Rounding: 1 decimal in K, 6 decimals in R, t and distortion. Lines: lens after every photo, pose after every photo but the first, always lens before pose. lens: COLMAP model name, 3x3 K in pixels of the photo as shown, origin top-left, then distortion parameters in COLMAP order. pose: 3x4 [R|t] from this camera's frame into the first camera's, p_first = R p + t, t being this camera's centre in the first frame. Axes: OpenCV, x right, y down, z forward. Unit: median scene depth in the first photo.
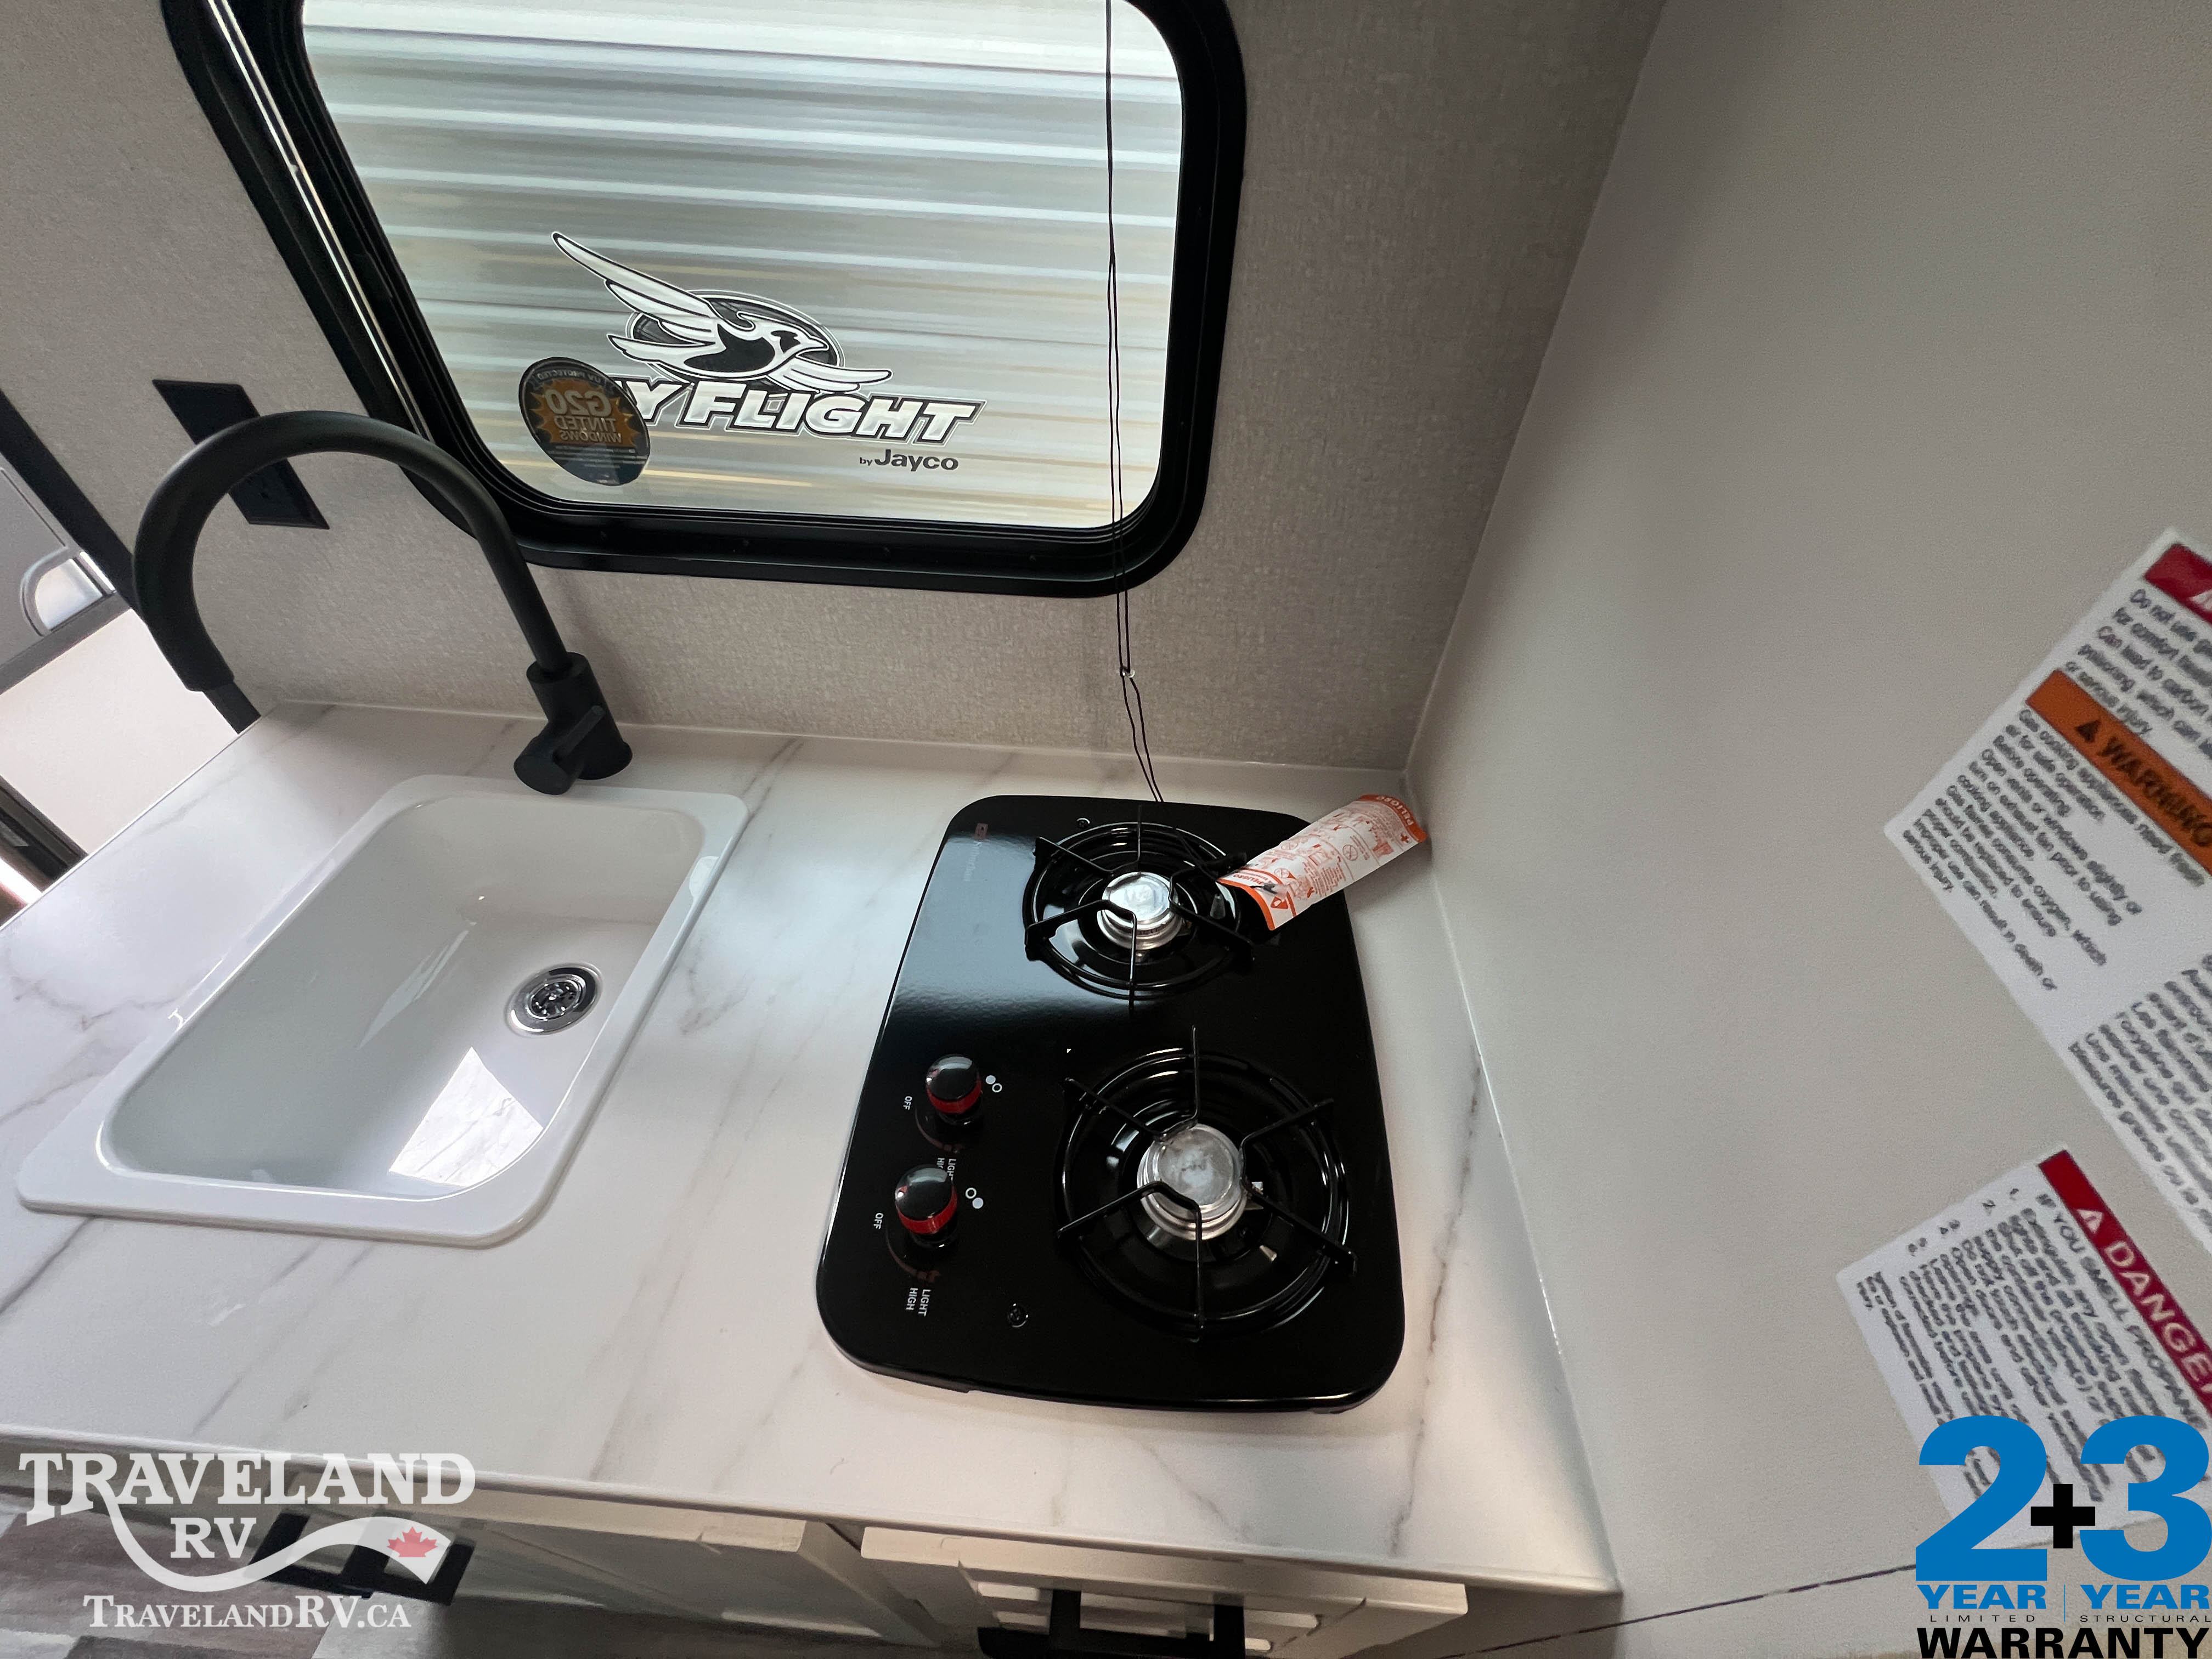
lens RADIAL K [[887.8, 0, 1104.6], [0, 887.8, 825.5], [0, 0, 1]] dist [-0.000568, 0.000517]
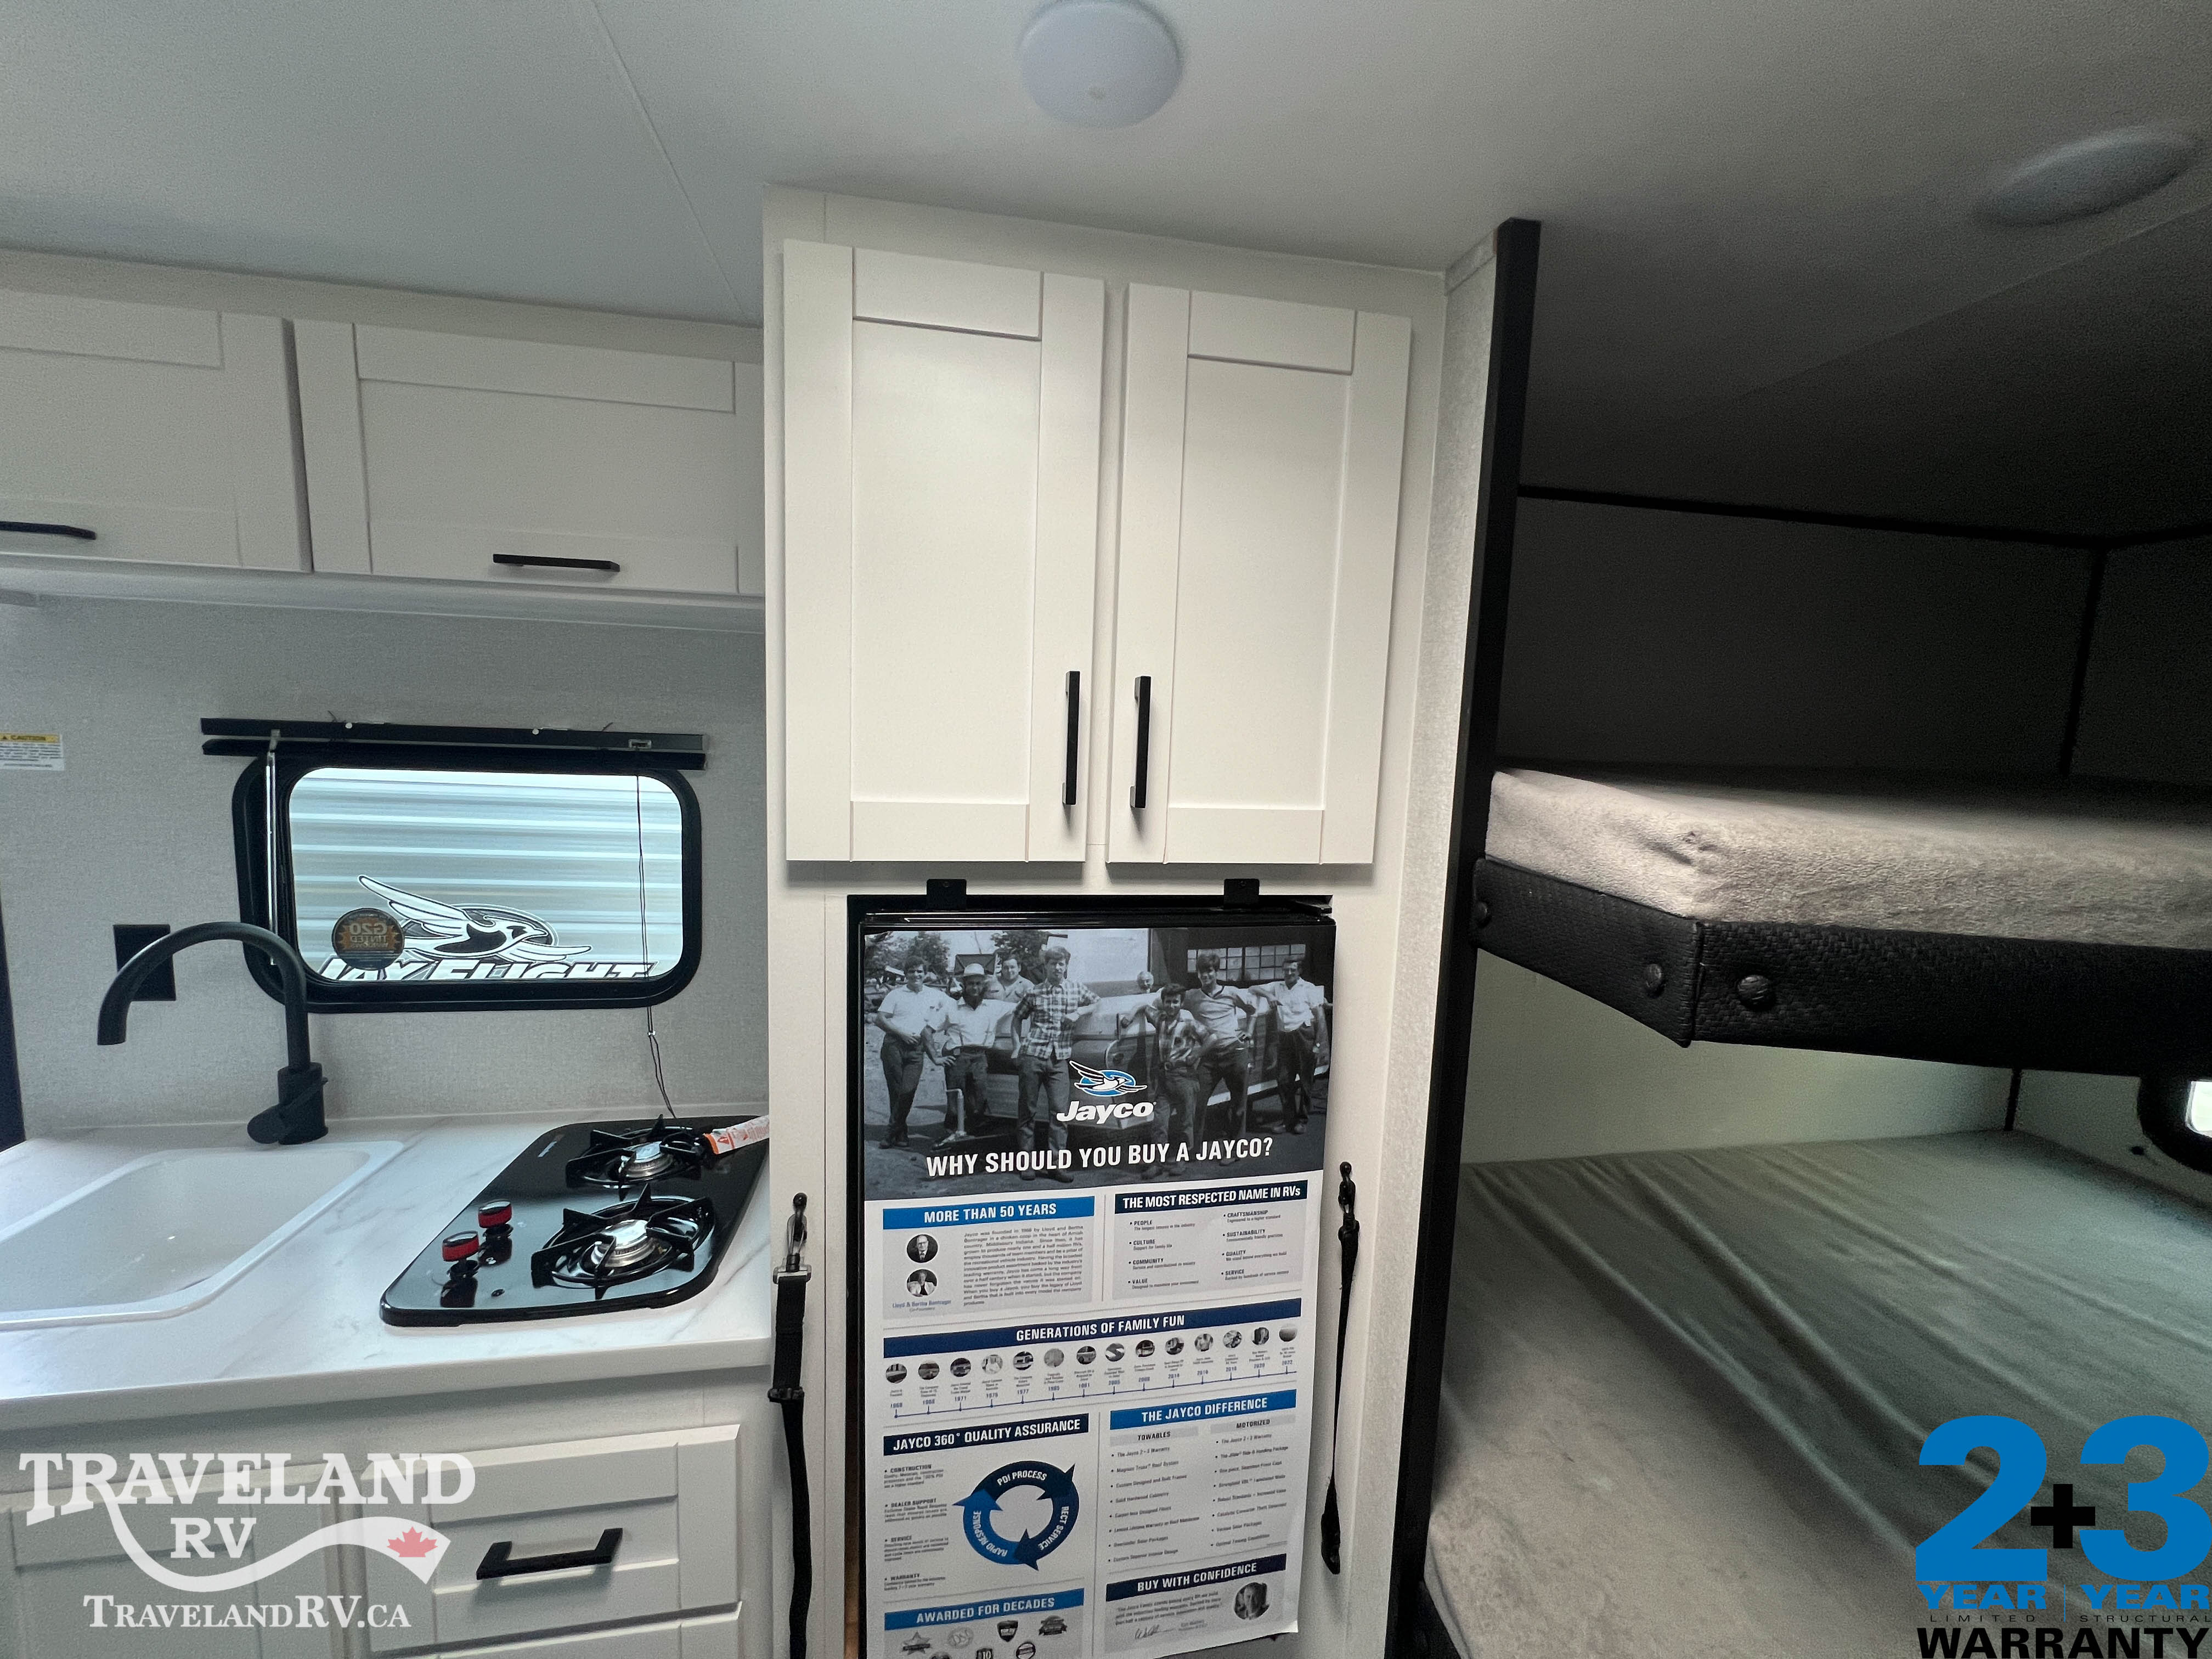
lens RADIAL K [[889.1, 0, 1105.1], [0, 889.1, 827.4], [0, 0, 1]] dist [-0.001436, 0.000150]
pose [[0.969012, -0.014646, 0.246580, 0.464352], [0.162152, 0.790760, -0.590259, 0.708690], [-0.186341, 0.611951, 0.768630, -0.874621]]
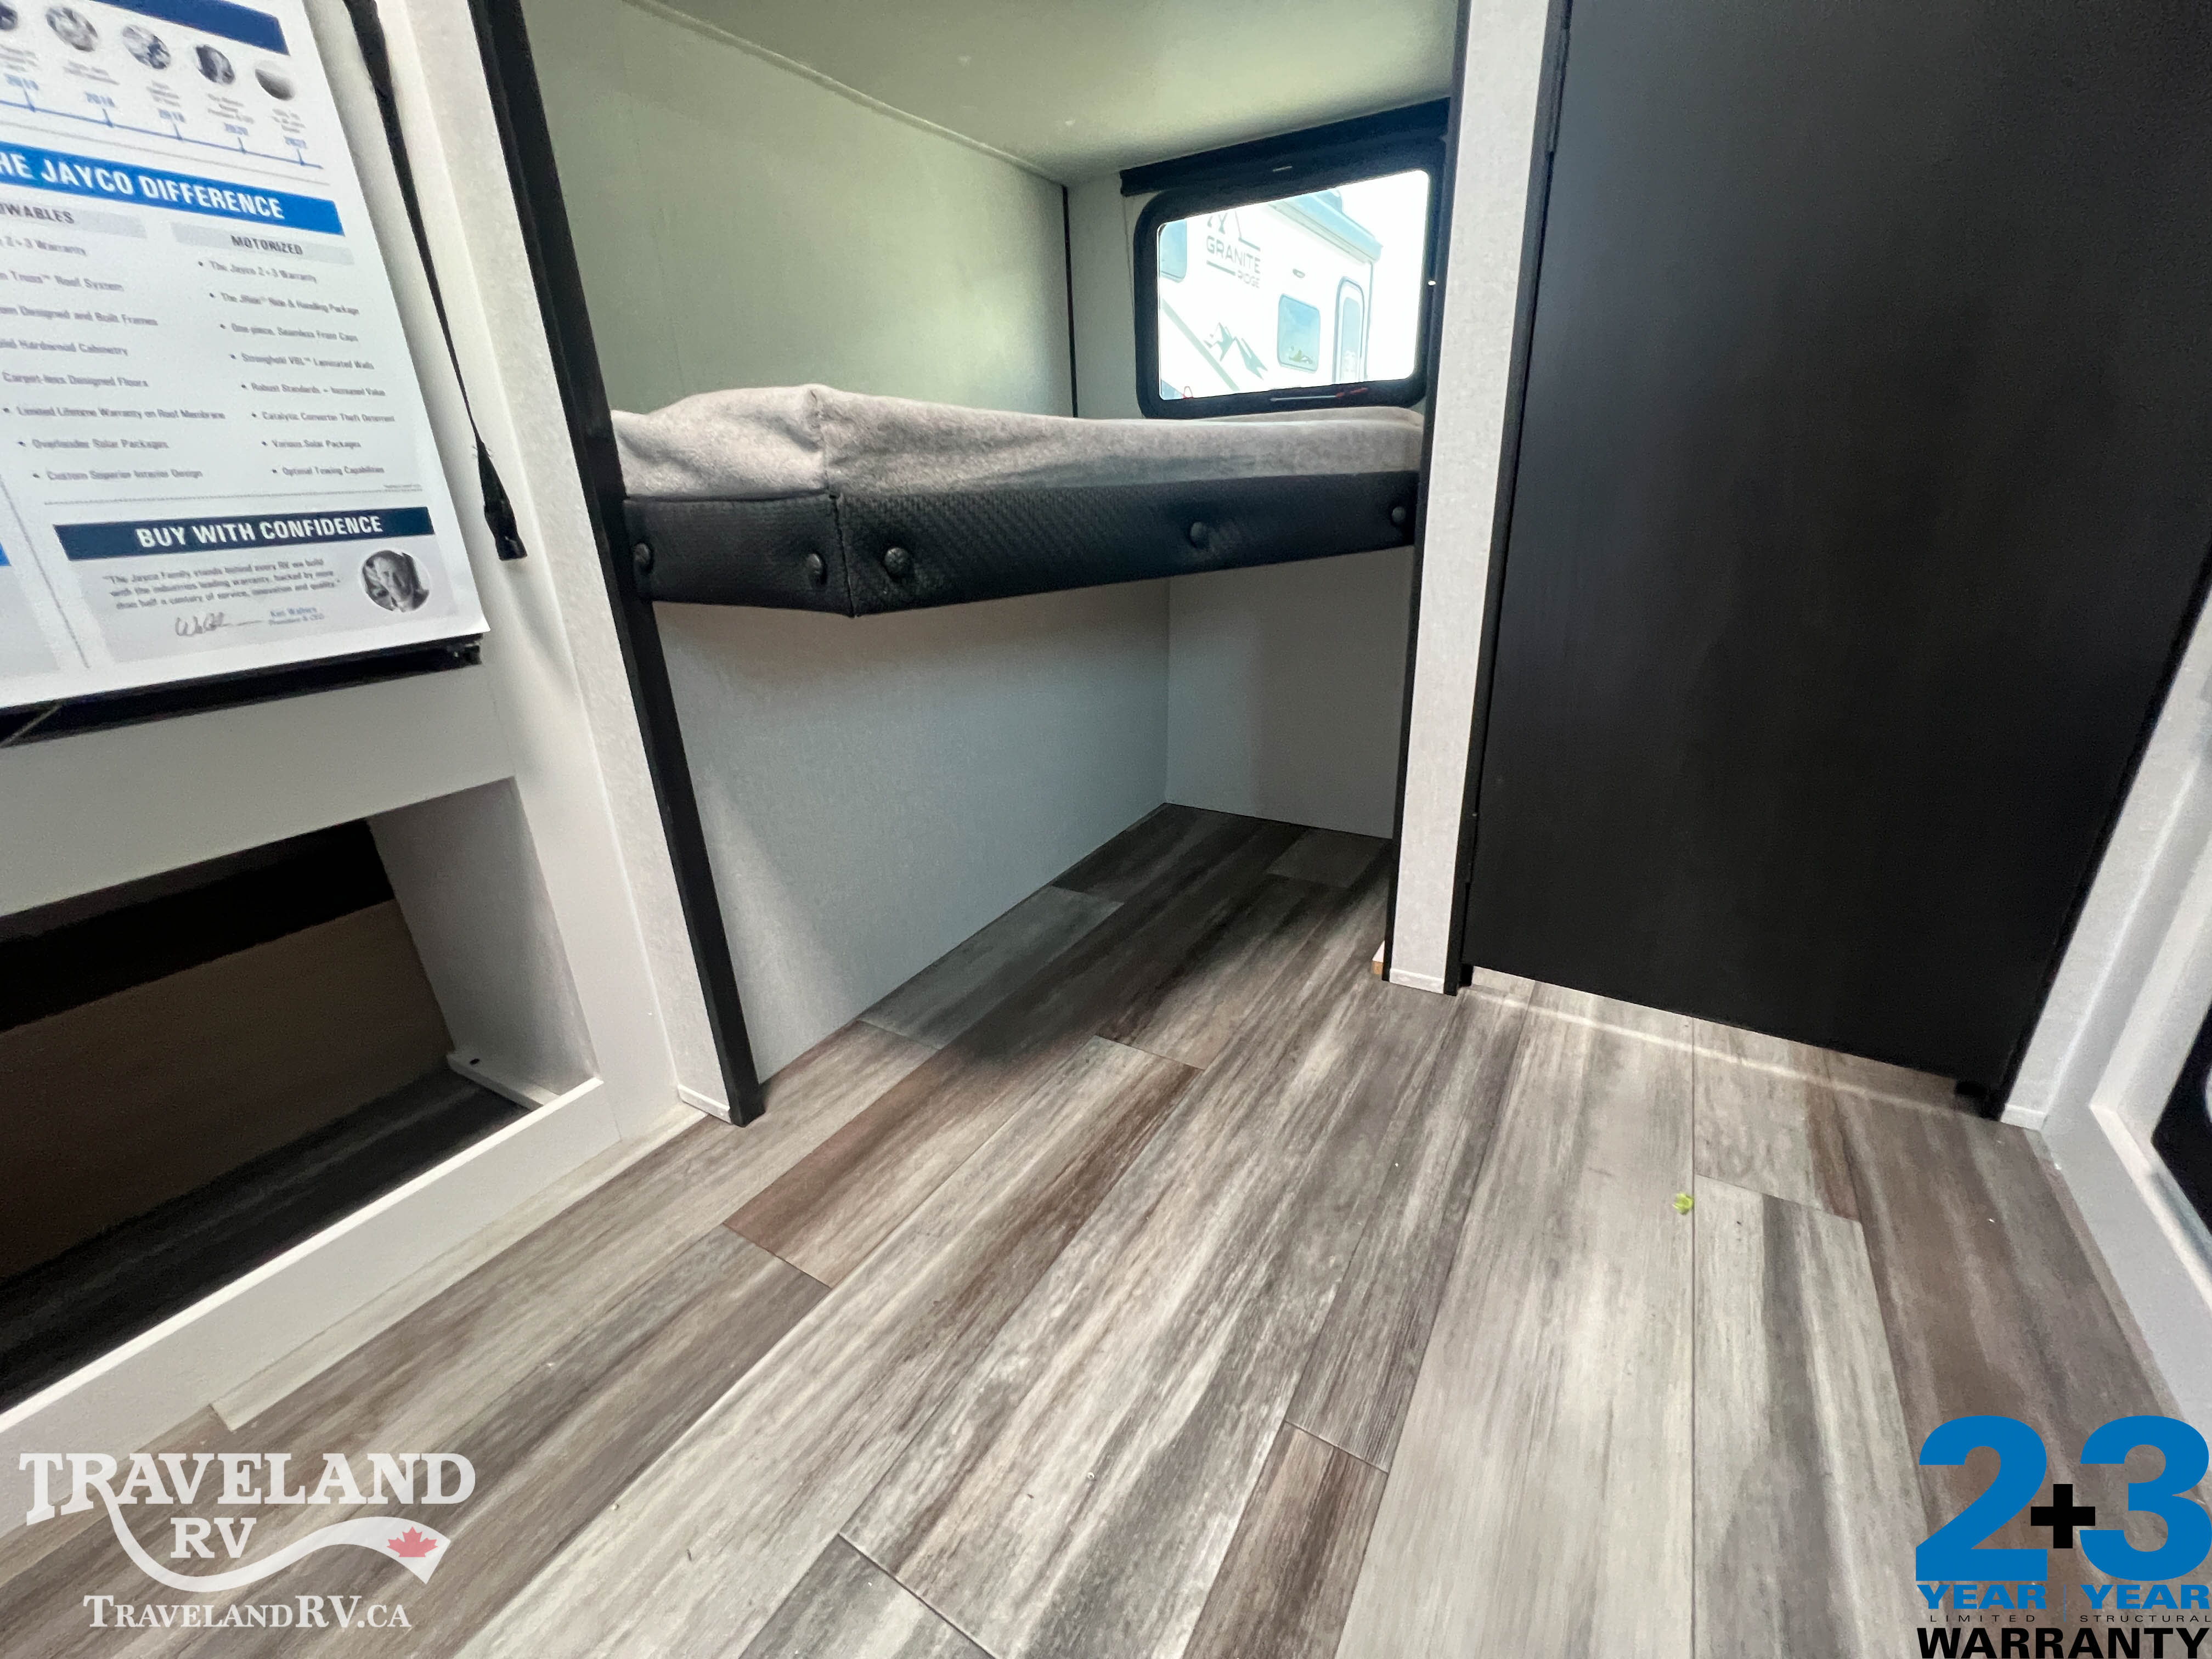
lens RADIAL K [[886.2, 0, 1104.2], [0, 886.2, 826.8], [0, 0, 1]] dist [-0.000533, 0.000377]
pose [[0.459706, -0.358500, 0.812495, 0.481726], [0.657192, 0.752675, -0.039730, 1.544758], [-0.597302, 0.552229, 0.581613, -0.075777]]
